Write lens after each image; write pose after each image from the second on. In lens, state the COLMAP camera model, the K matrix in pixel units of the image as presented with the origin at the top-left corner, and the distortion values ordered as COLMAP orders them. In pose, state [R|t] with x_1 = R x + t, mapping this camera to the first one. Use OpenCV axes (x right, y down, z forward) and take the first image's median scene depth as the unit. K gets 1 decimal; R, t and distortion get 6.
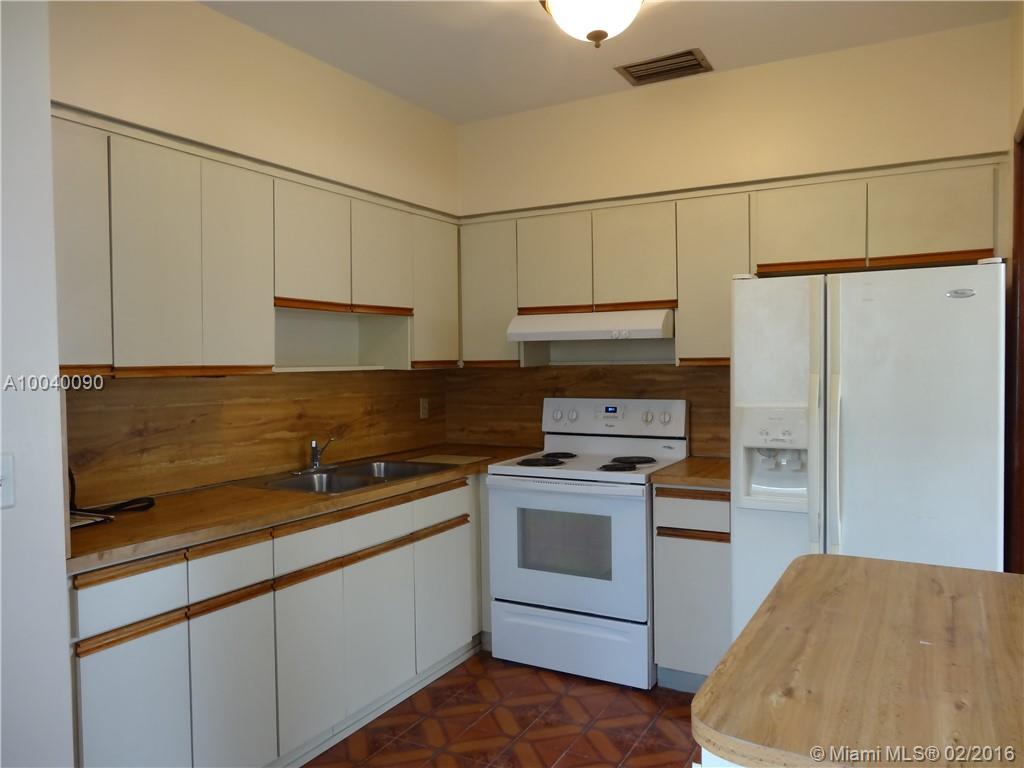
lens RADIAL K [[747.5, 0, 512.0], [0, 747.5, 384.0], [0, 0, 1]] dist [-0.004783, -0.007673]
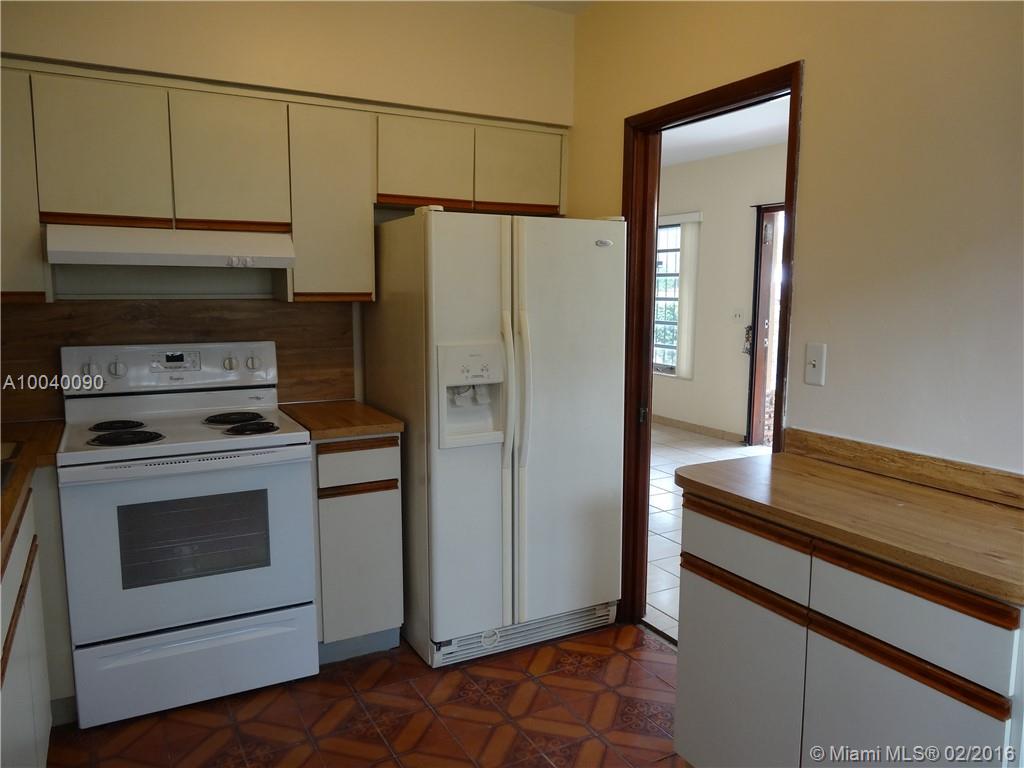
lens RADIAL K [[747.5, 0, 512.0], [0, 747.5, 384.0], [0, 0, 1]] dist [-0.004783, -0.007673]
pose [[0.538805, -0.089150, 0.837700, -0.398212], [0.015299, 0.995256, 0.096078, -0.009411], [-0.842292, -0.038951, 0.537613, 0.350726]]
